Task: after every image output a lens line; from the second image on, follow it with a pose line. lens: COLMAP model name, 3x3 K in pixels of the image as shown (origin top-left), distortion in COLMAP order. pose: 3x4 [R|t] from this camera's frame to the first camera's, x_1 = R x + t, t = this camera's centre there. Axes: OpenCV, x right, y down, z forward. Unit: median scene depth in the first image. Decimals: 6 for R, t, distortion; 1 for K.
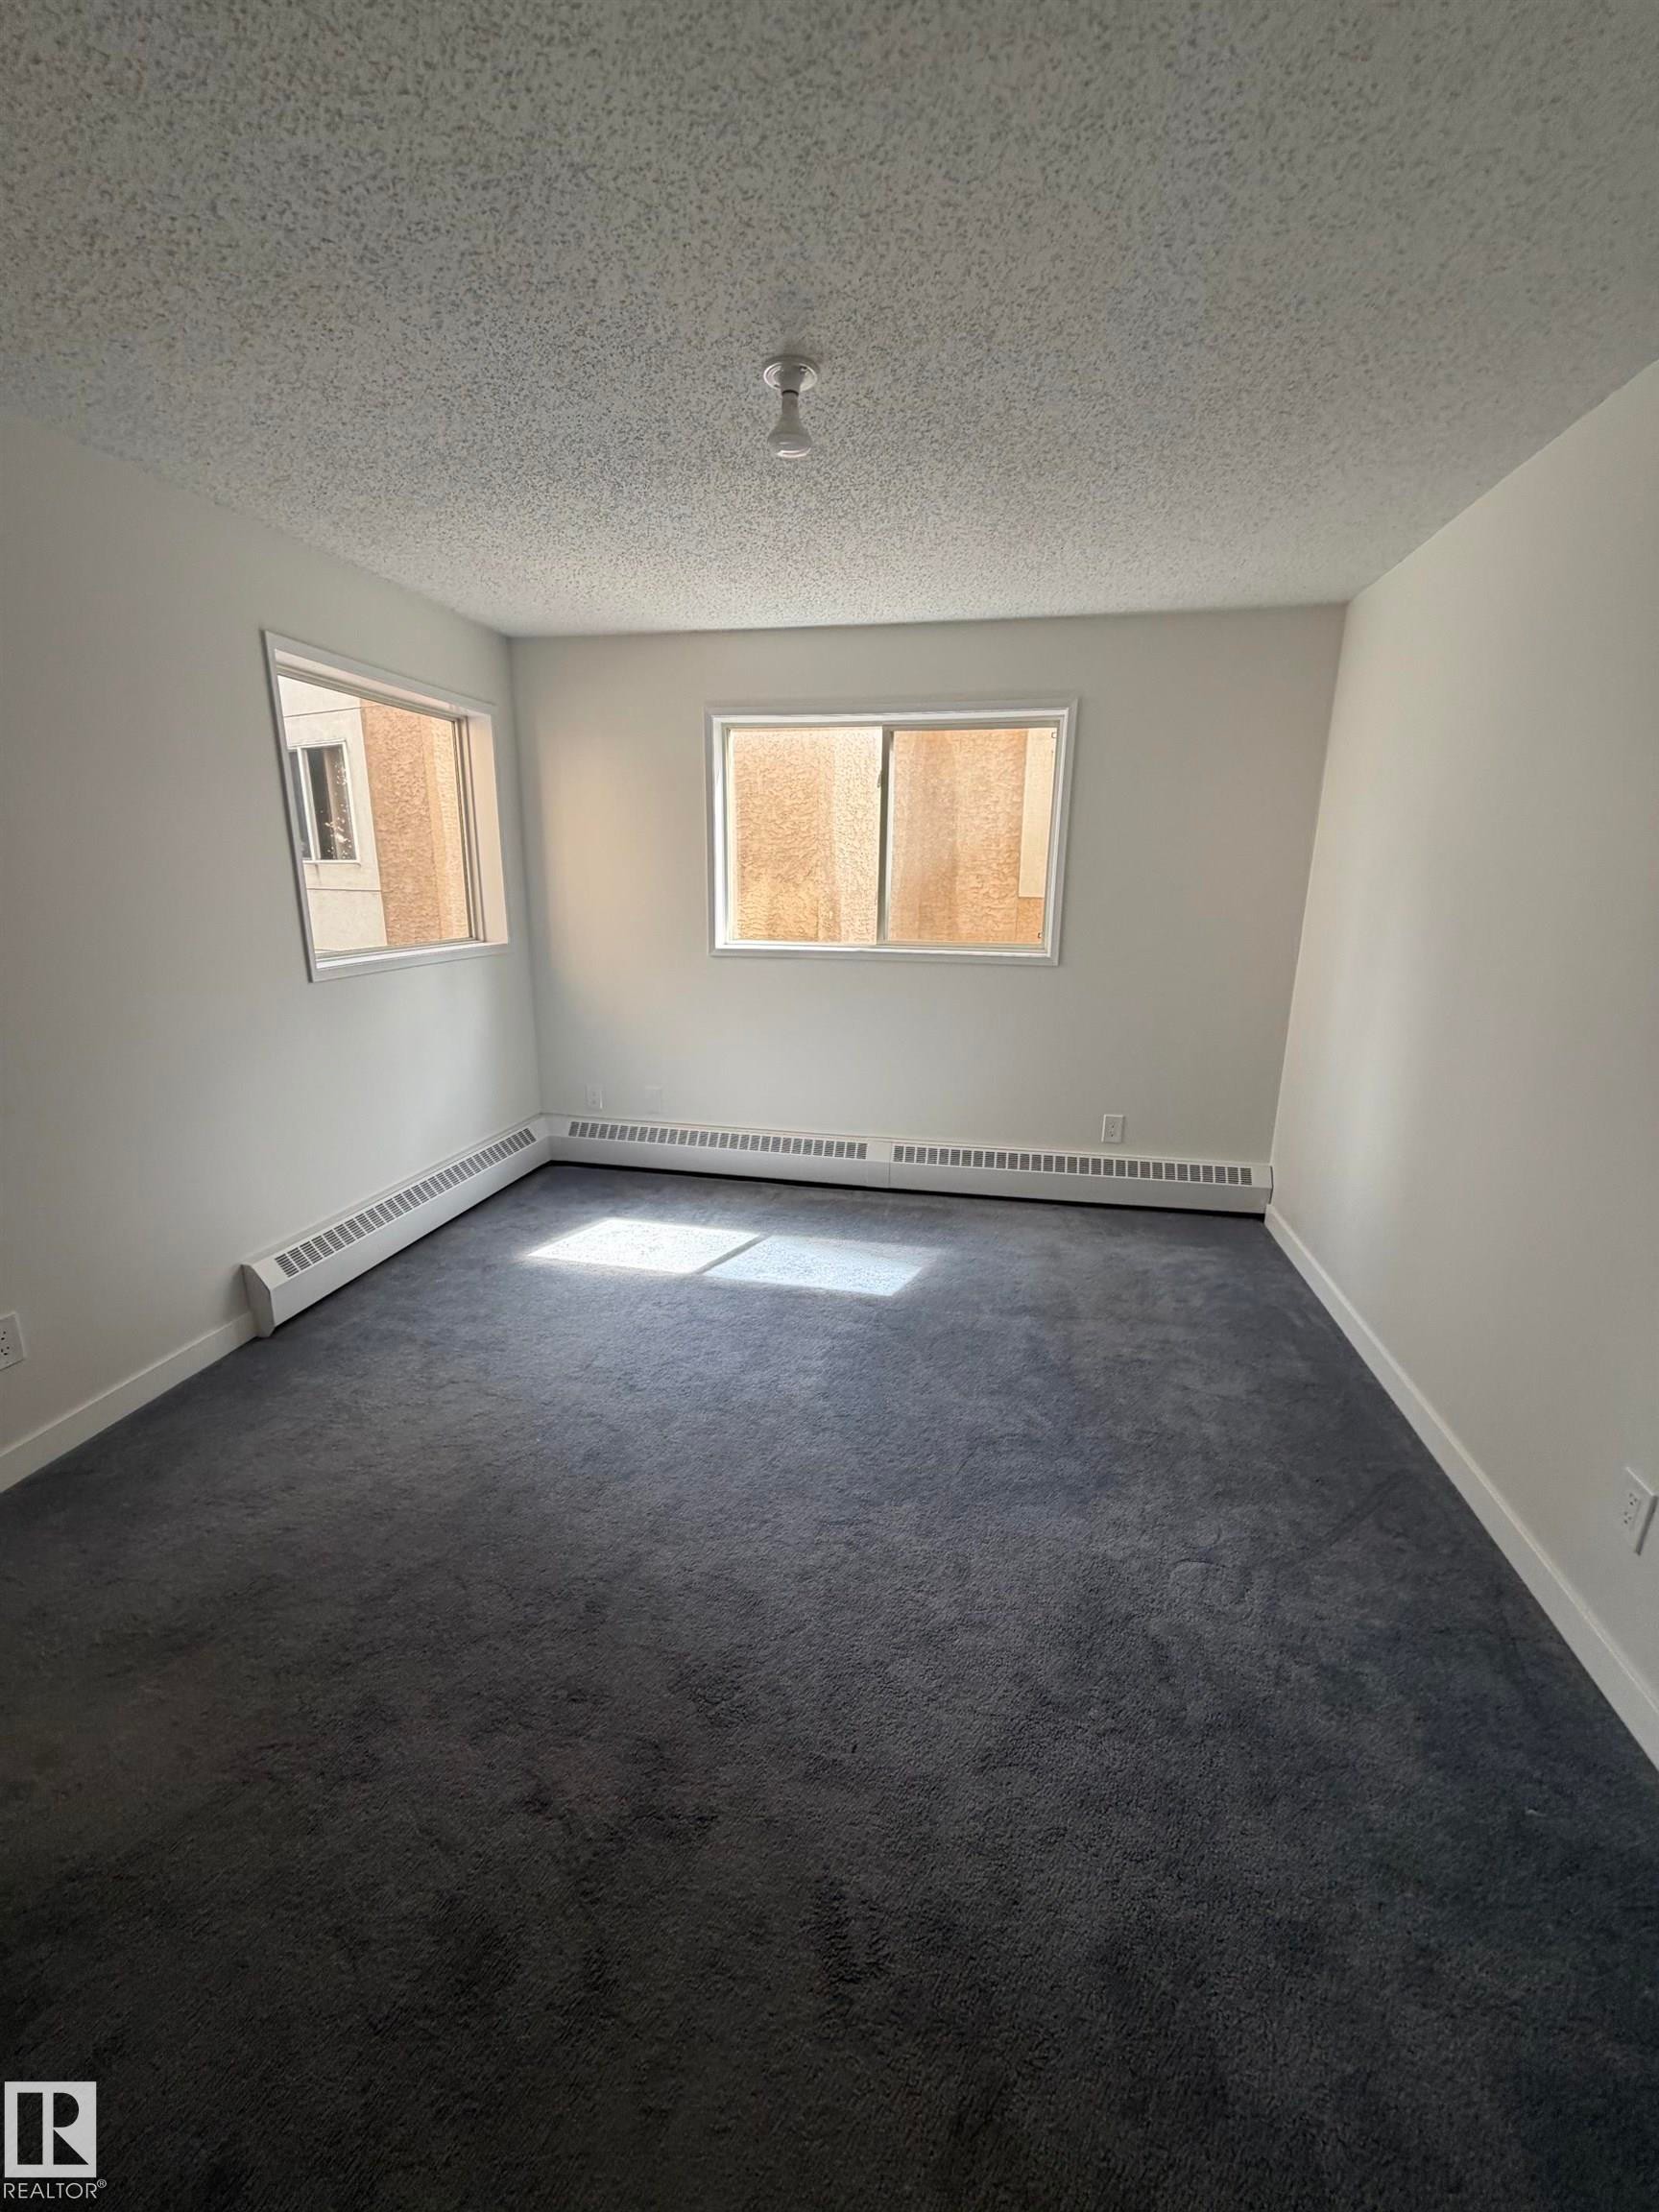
lens RADIAL K [[827.7, 0, 829.5], [0, 827.7, 1106.0], [0, 0, 1]] dist [-0.000334, 0.000001]
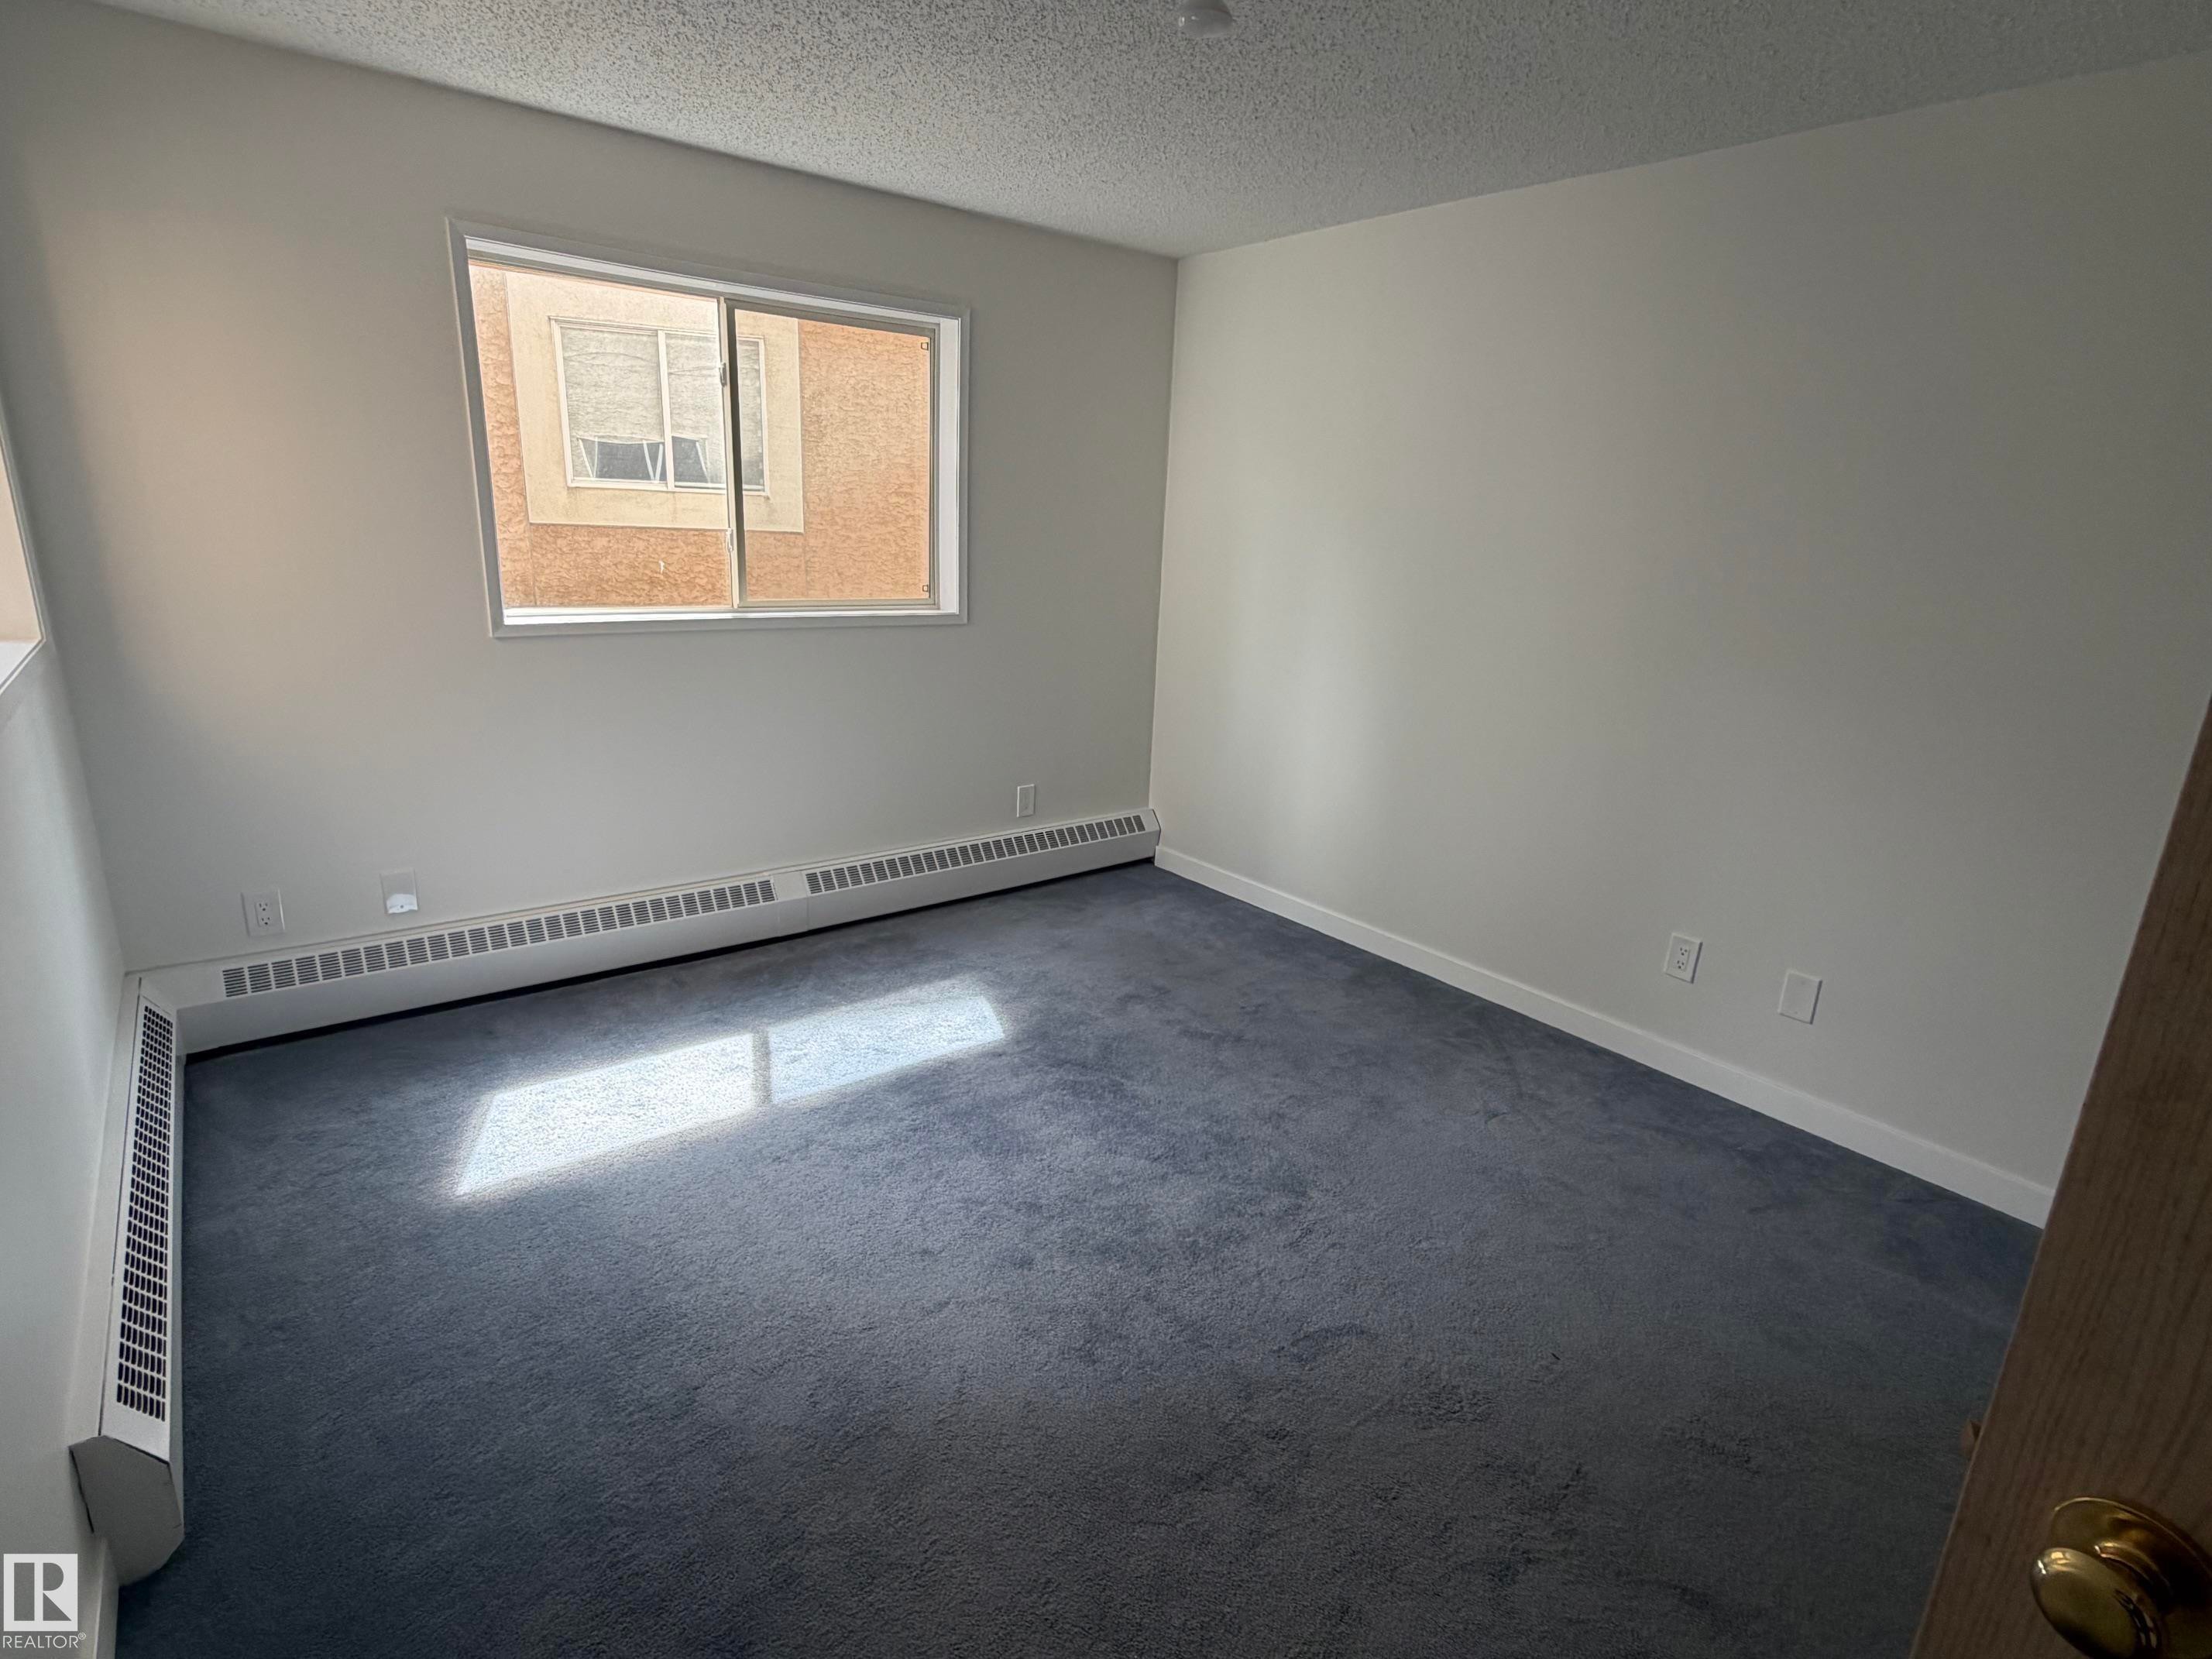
lens RADIAL K [[1028.2, 0, 1106.6], [0, 1028.2, 840.0], [0, 0, 1]] dist [-0.000228, -0.000797]
pose [[0.677501, -0.201593, 0.707356, -0.442314], [0.162570, 0.978964, 0.123292, -0.060178], [-0.717330, 0.031465, 0.696022, 0.166452]]
